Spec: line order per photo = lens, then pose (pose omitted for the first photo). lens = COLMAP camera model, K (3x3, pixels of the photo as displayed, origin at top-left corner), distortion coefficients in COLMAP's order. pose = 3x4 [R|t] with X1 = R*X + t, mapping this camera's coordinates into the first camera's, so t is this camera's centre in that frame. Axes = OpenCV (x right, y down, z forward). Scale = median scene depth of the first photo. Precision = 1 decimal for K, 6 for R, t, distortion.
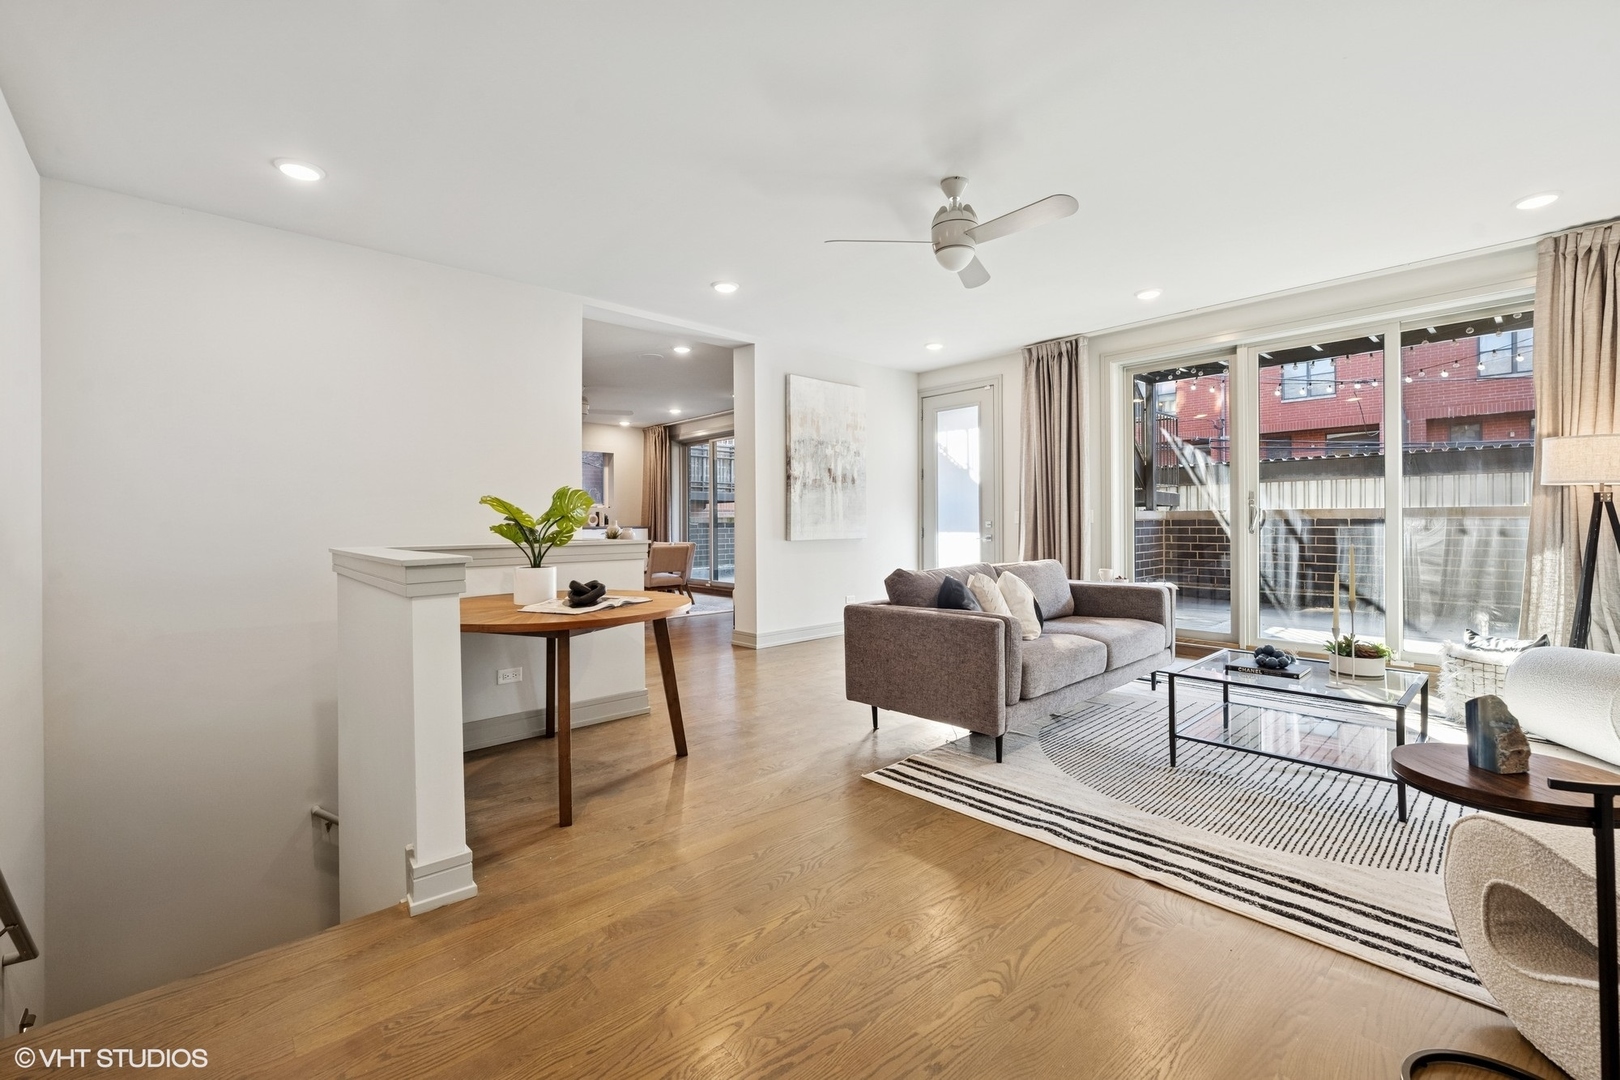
lens RADIAL K [[701.3, 0, 814.0], [0, 701.3, 522.4], [0, 0, 1]] dist [-0.002439, 0.000150]
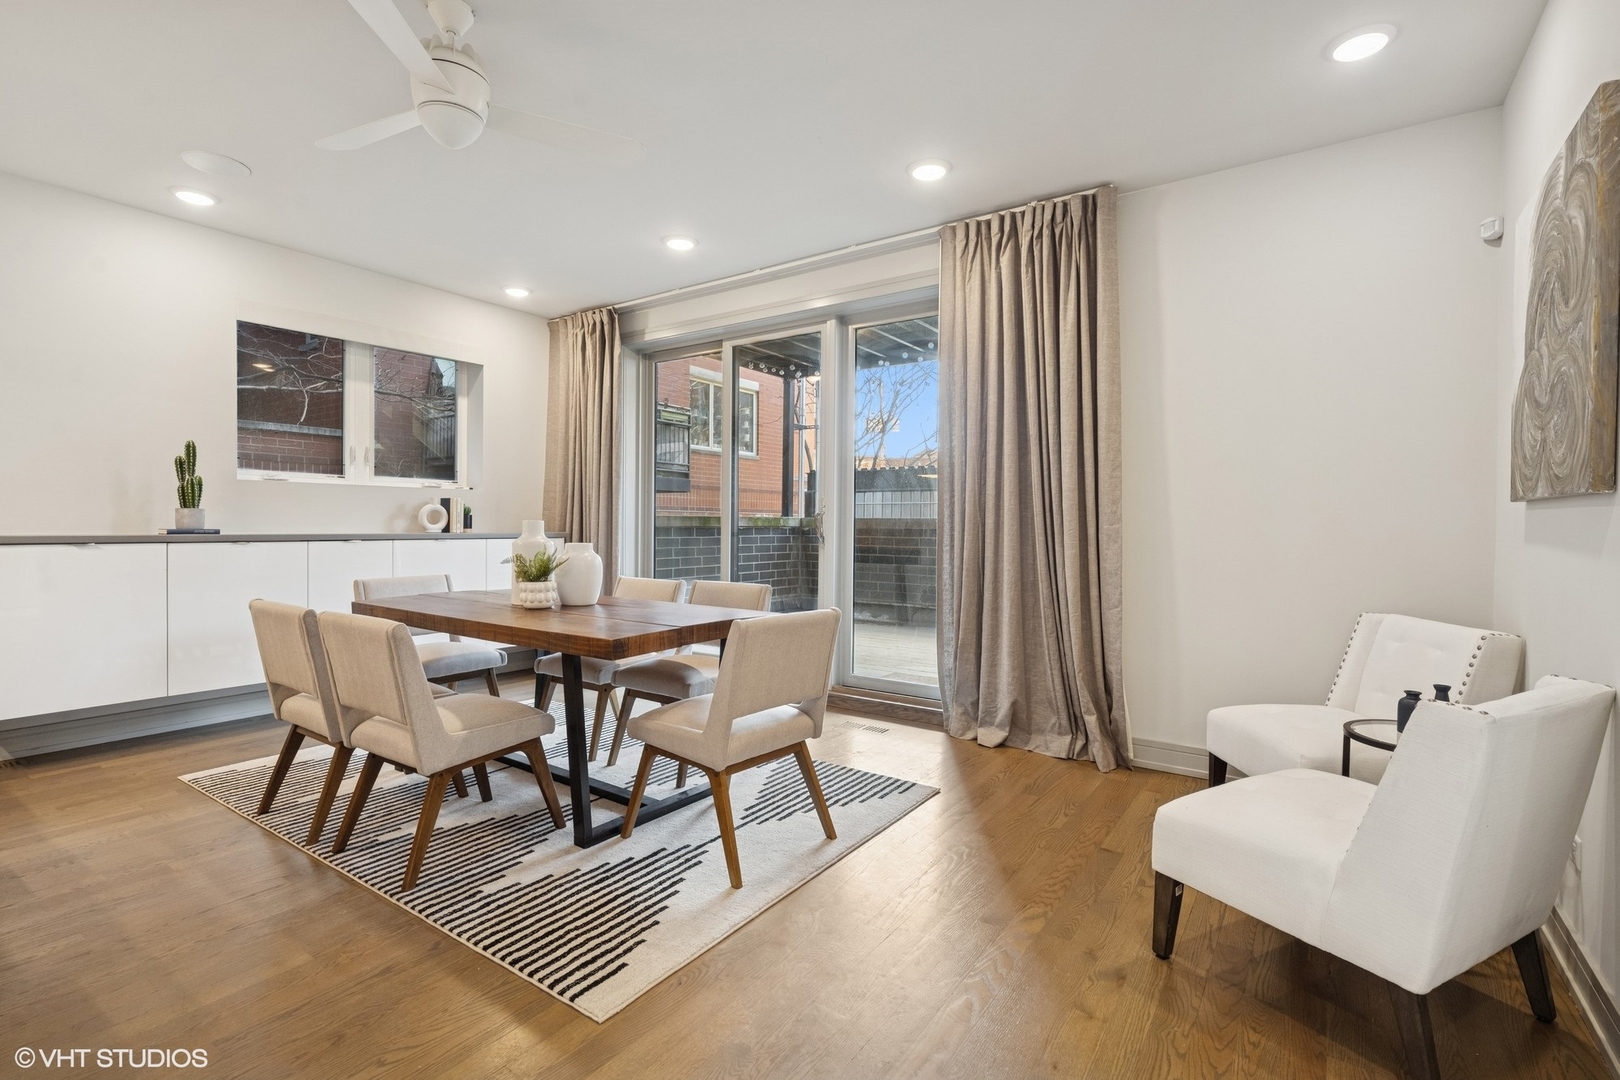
lens RADIAL K [[733.7, 0, 809.1], [0, 733.7, 528.4], [0, 0, 1]] dist [-0.001330, -0.000501]
pose [[0.973447, 0.013157, 0.228534, -0.431586], [-0.014381, 0.999890, 0.003693, -0.003175], [-0.228460, -0.006882, 0.973529, 1.146320]]
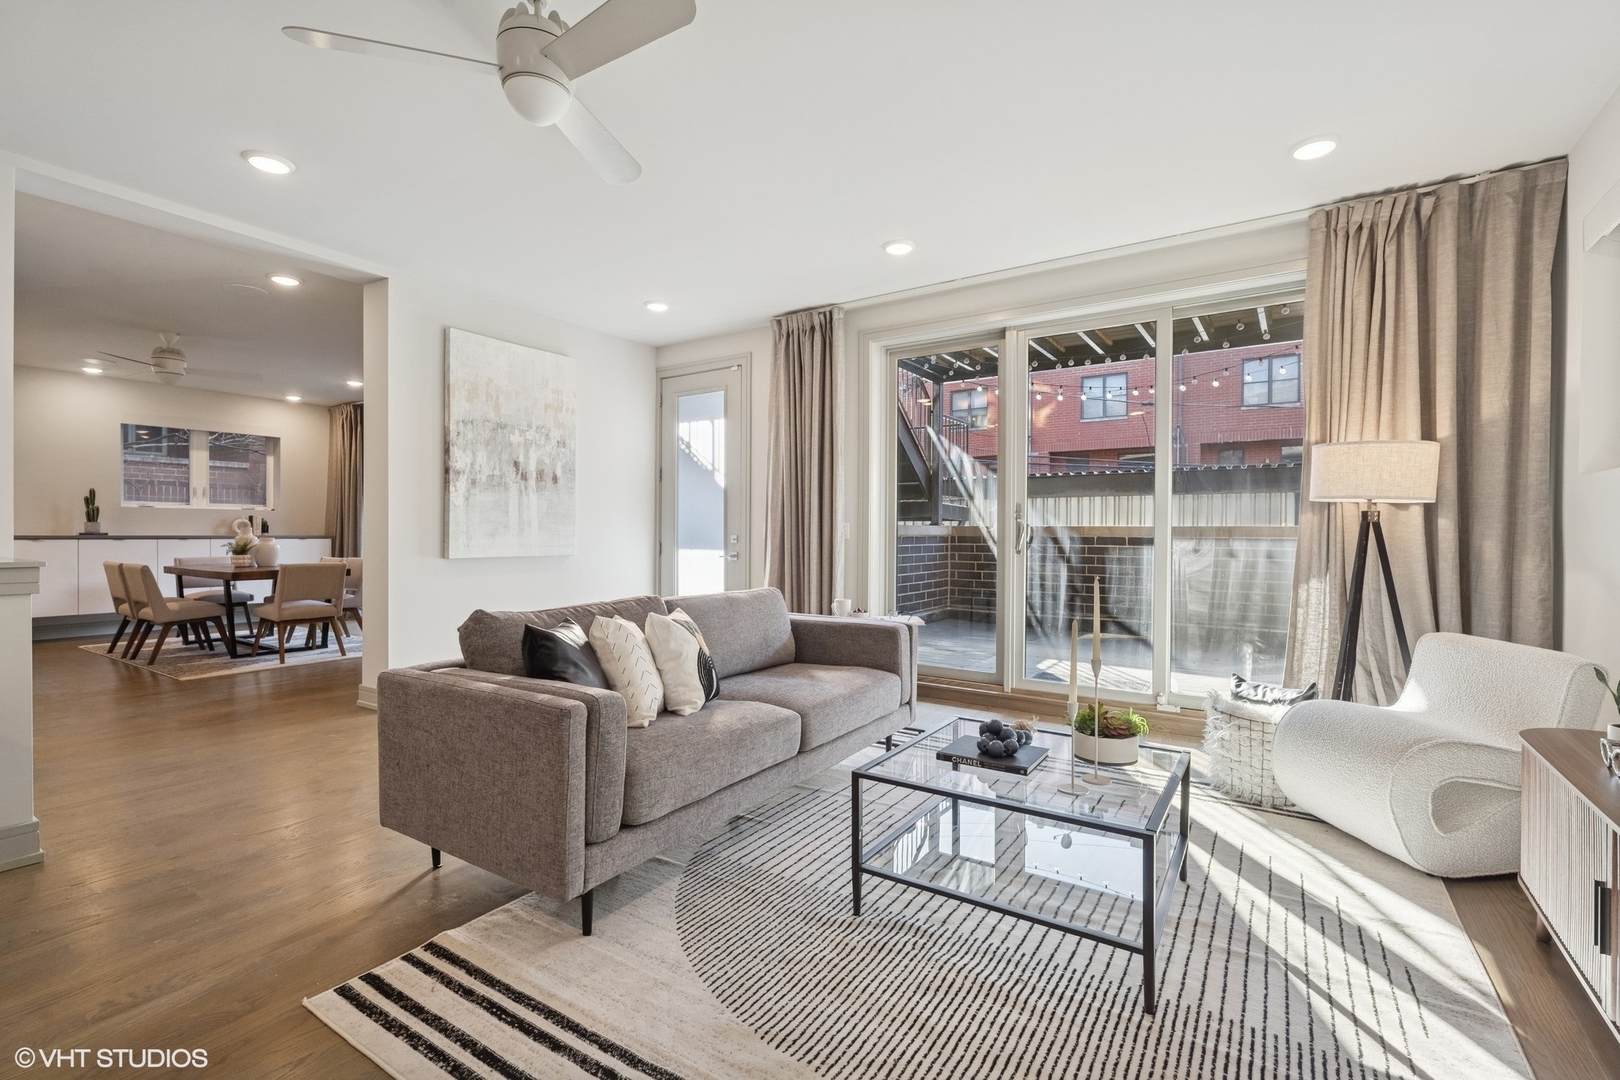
lens RADIAL K [[733.7, 0, 826.2], [0, 733.7, 538.2], [0, 0, 1]] dist [-0.001330, -0.000501]
pose [[0.969600, 0.011677, 0.244419, 0.200379], [-0.012824, 0.999913, 0.003105, -0.003008], [-0.244361, -0.006145, 0.969665, 0.220696]]
